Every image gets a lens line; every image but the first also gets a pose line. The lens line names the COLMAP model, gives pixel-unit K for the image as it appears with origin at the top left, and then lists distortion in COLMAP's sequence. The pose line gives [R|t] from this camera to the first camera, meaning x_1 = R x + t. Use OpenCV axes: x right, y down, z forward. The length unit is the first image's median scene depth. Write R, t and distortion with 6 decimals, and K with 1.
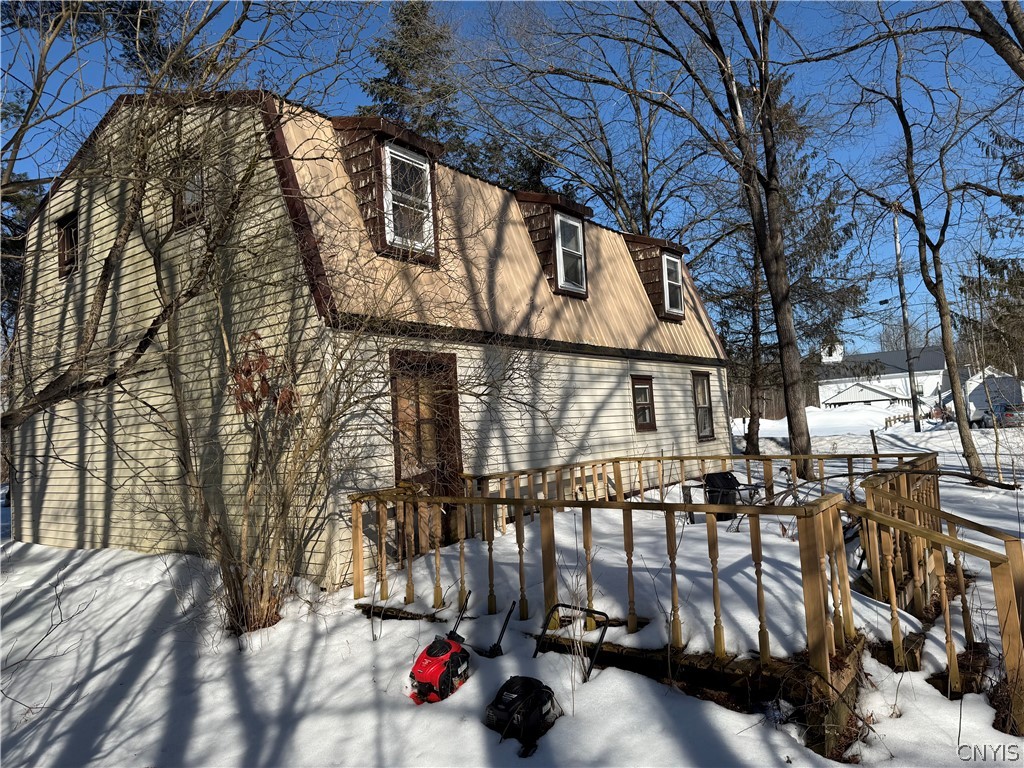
lens RADIAL K [[705.6, 0, 512.0], [0, 705.6, 384.0], [0, 0, 1]] dist [0.127927, -0.201396]
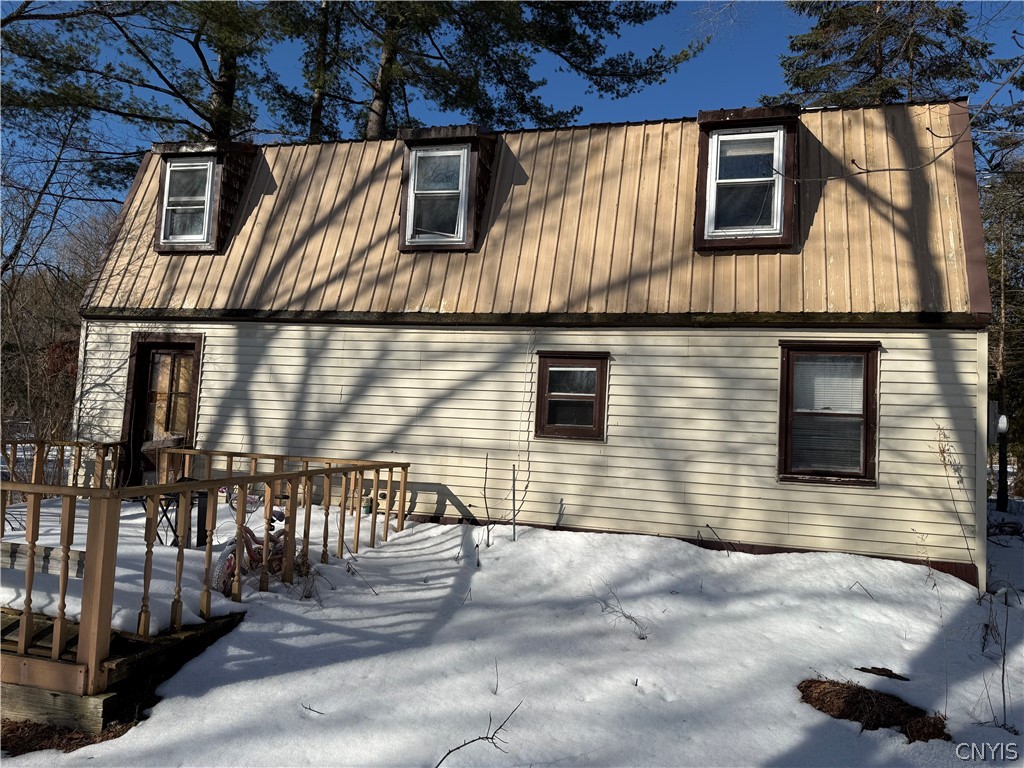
lens RADIAL K [[705.6, 0, 512.0], [0, 705.6, 384.0], [0, 0, 1]] dist [0.127927, -0.201396]
pose [[0.363445, 0.022335, -0.931348, 0.876941], [-0.010755, 0.999747, 0.019779, 0.005602], [0.931554, 0.002828, 0.363593, 0.833767]]
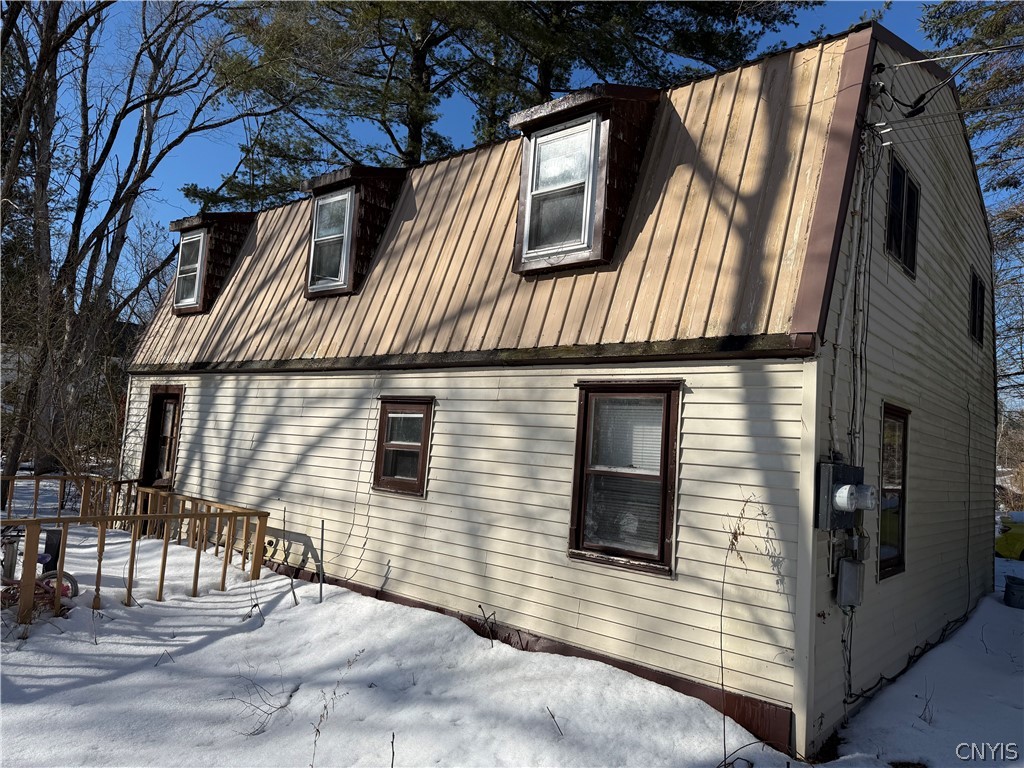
lens RADIAL K [[705.6, 0, 512.0], [0, 705.6, 384.0], [0, 0, 1]] dist [0.127927, -0.201396]
pose [[-0.063690, -0.025085, -0.997654, 0.876753], [0.004940, 0.999664, -0.025451, -0.008270], [0.997958, -0.006549, -0.063545, 1.303840]]
